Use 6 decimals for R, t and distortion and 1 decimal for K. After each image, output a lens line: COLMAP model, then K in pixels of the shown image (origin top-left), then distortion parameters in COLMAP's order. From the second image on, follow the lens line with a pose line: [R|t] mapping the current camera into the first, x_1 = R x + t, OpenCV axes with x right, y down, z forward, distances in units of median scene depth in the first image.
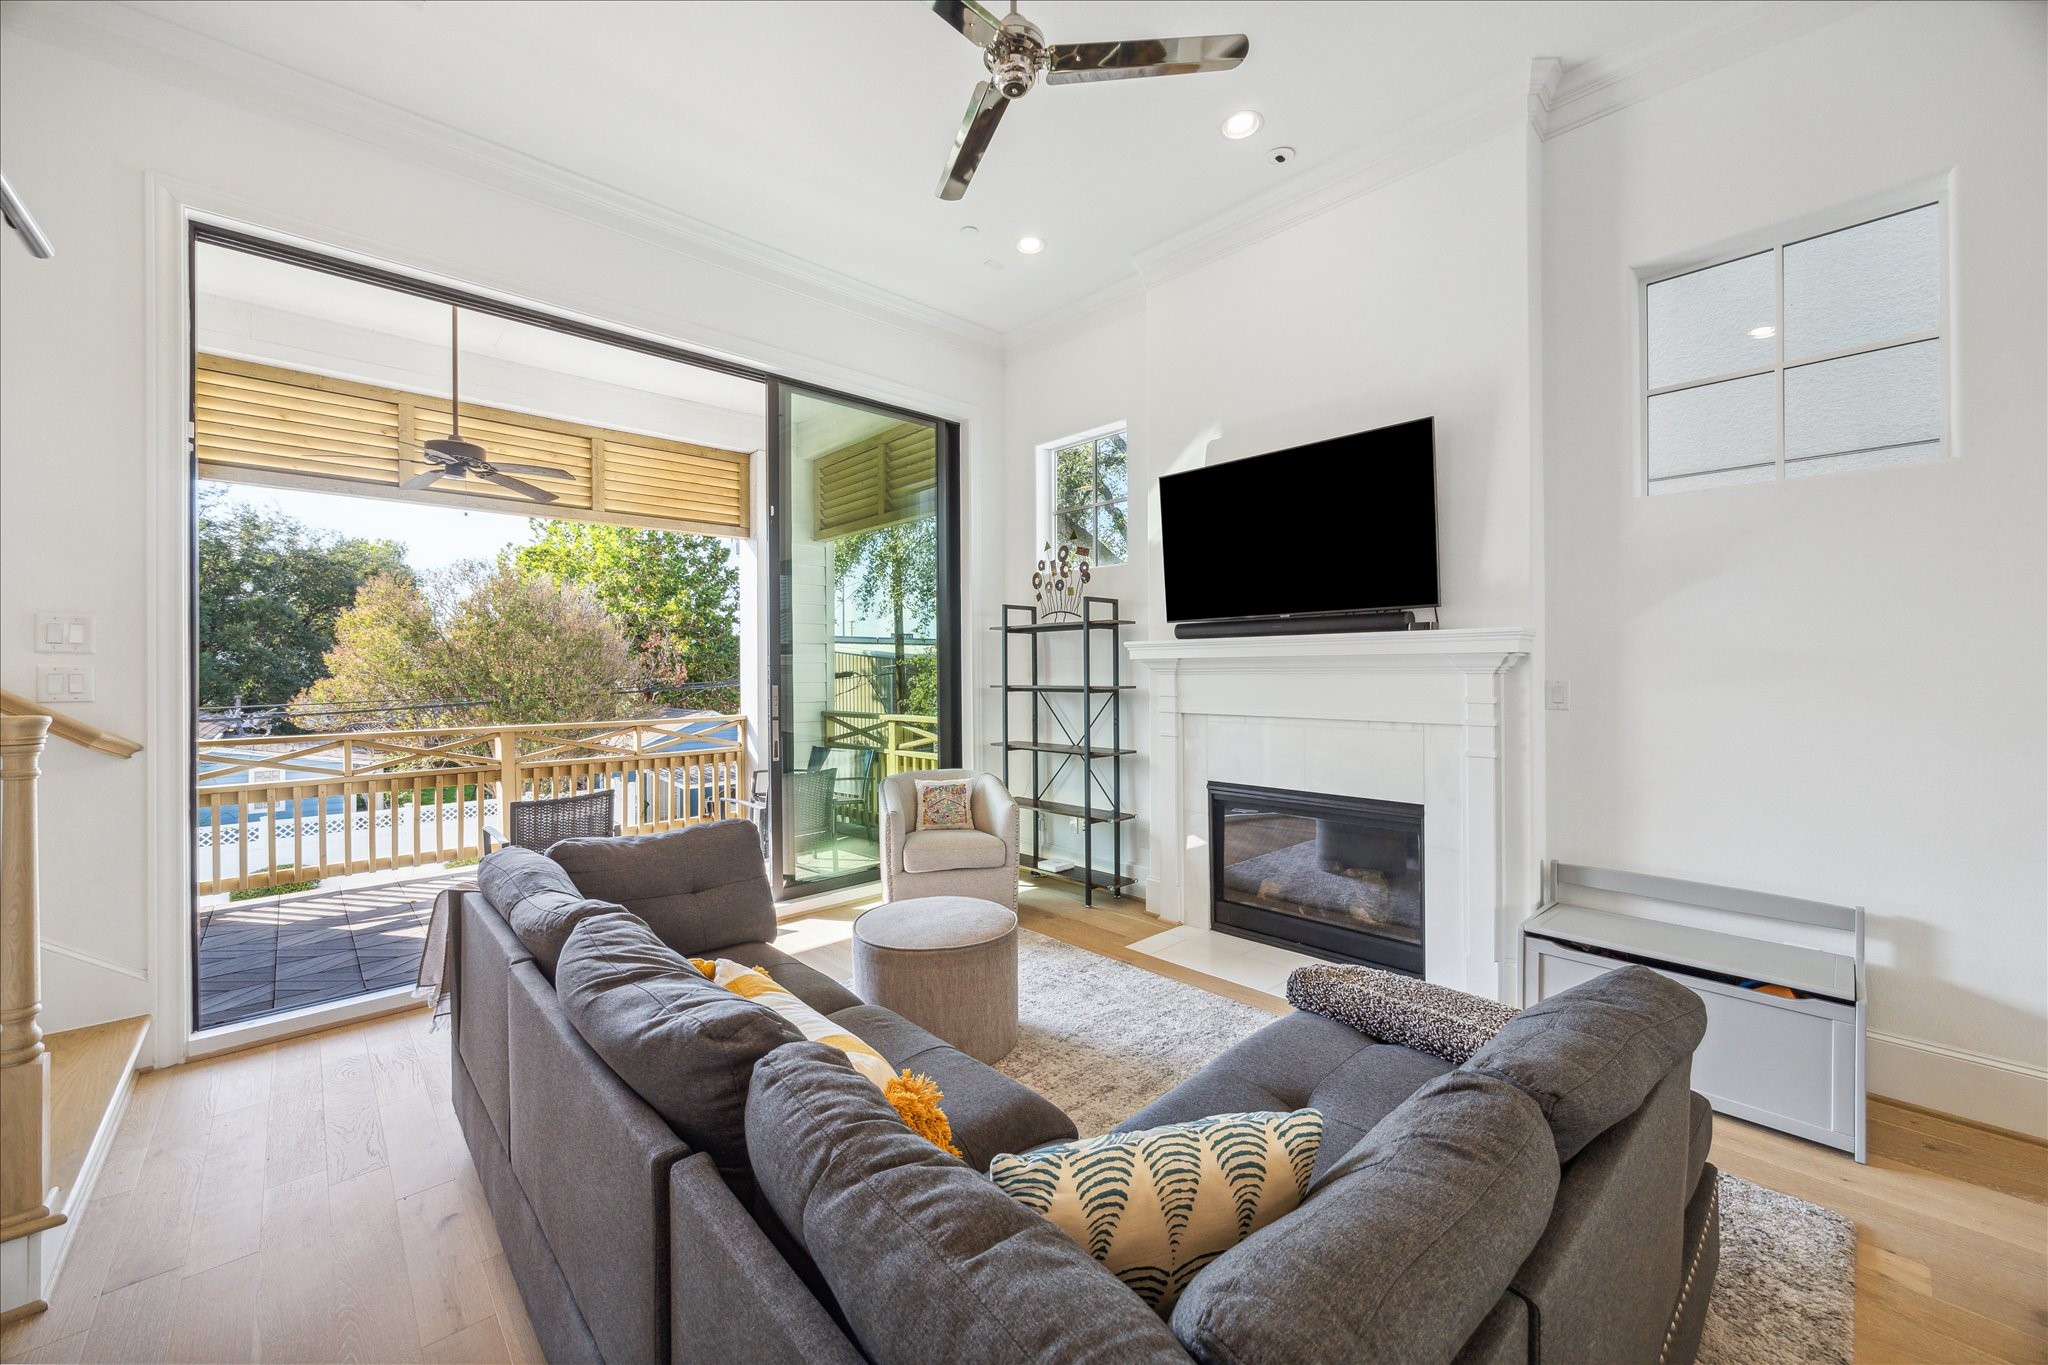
lens RADIAL K [[775.2, 0, 1077.9], [0, 775.2, 698.5], [0, 0, 1]] dist [0.000901, -0.000964]
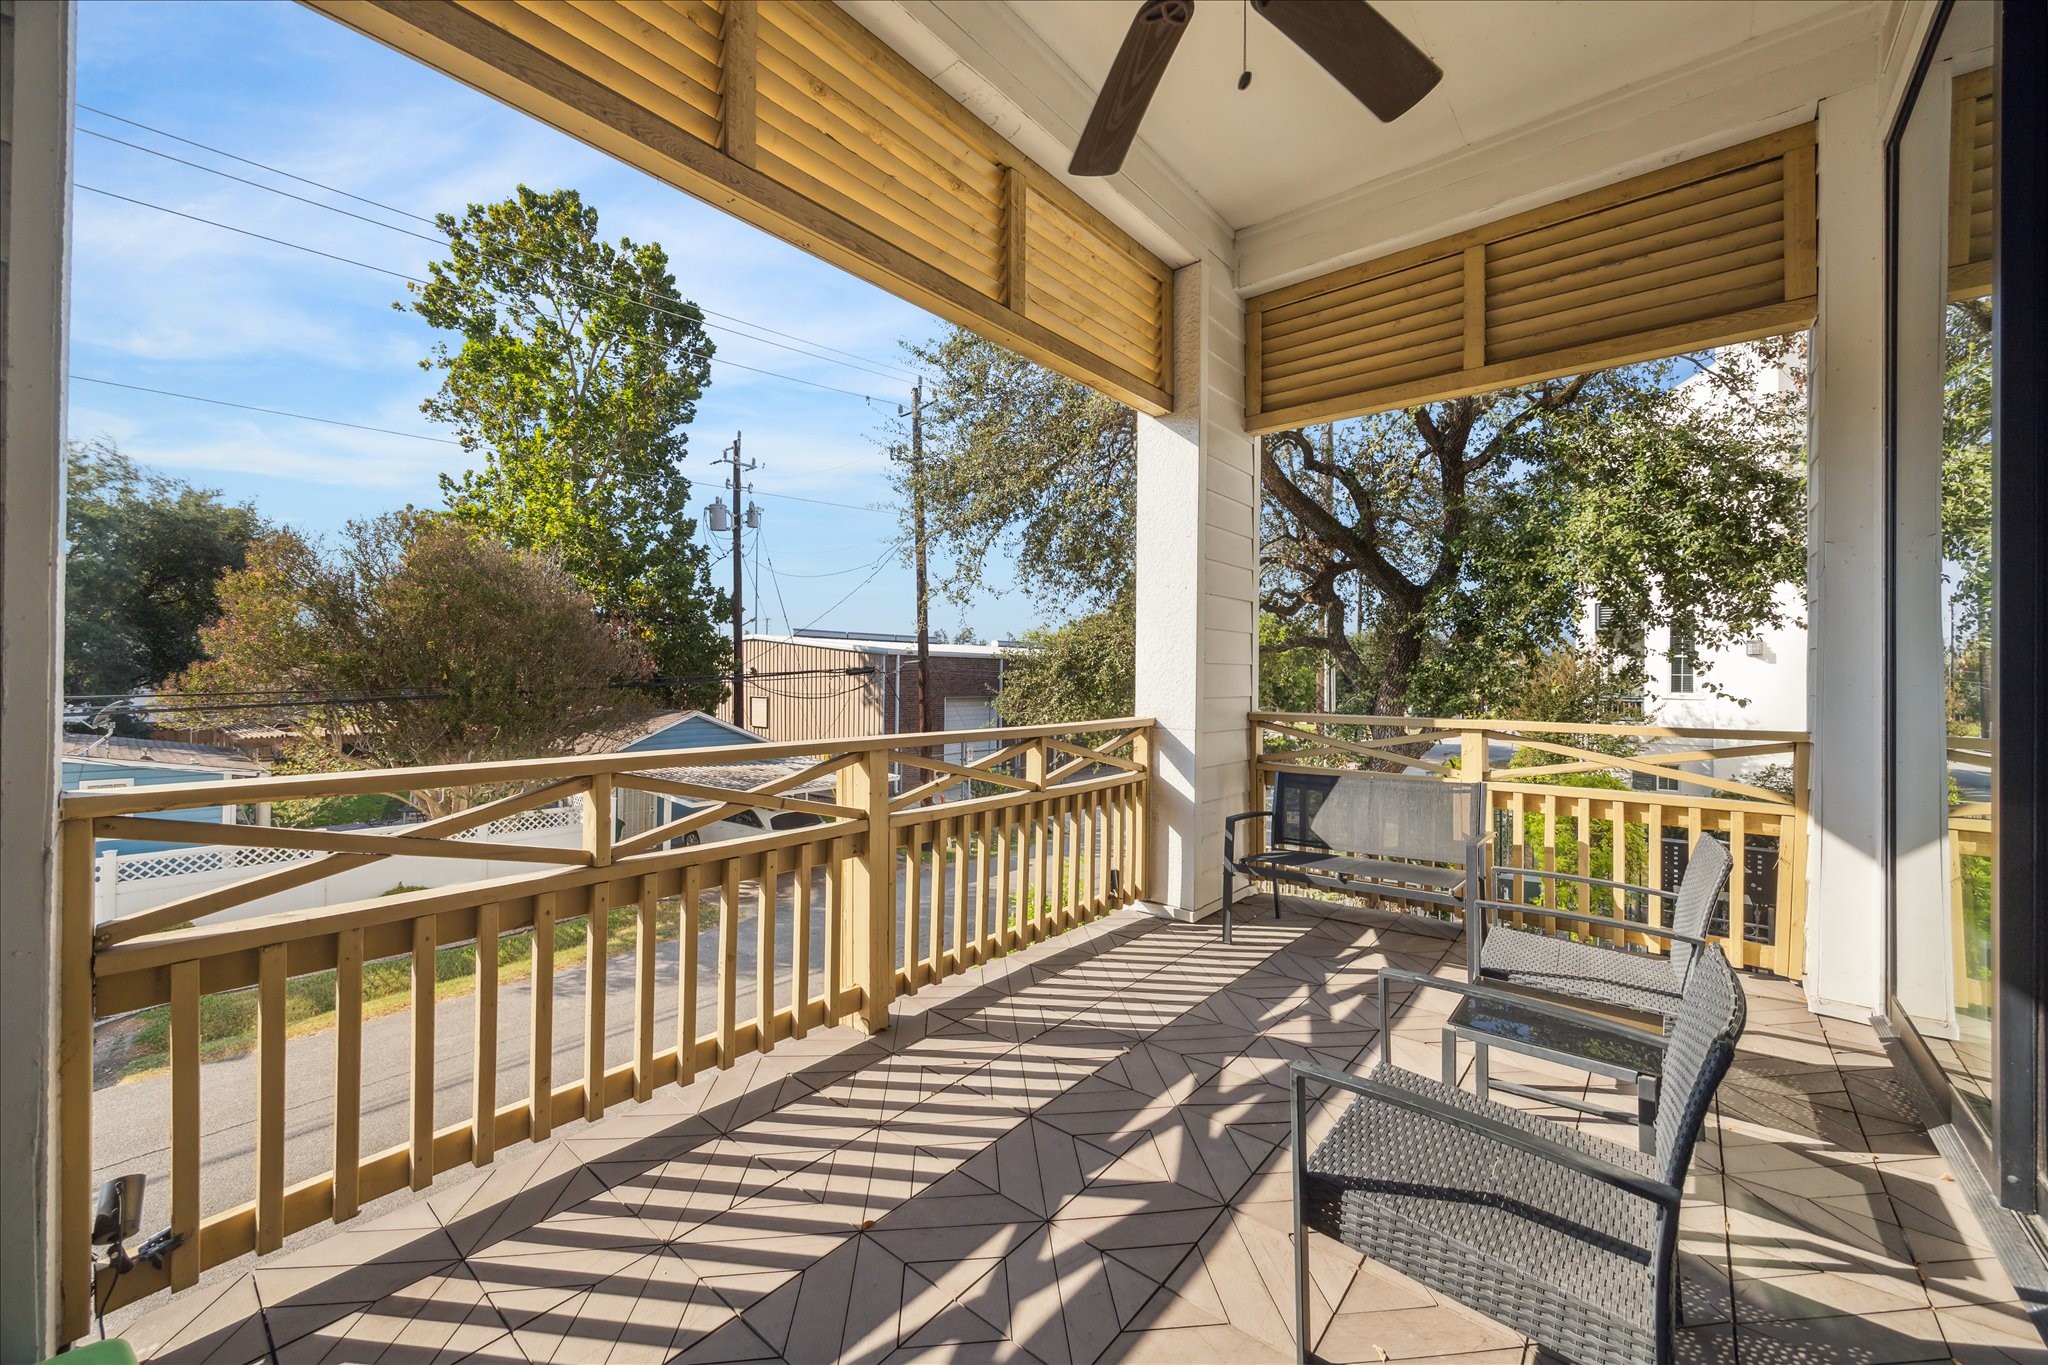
lens RADIAL K [[775.2, 0, 1080.7], [0, 775.2, 689.2], [0, 0, 1]] dist [0.000901, -0.000964]
pose [[0.993313, 0.013147, 0.114699, -0.217894], [-0.011109, 0.999769, -0.018391, 0.004704], [-0.114914, 0.016994, 0.993230, 0.168878]]
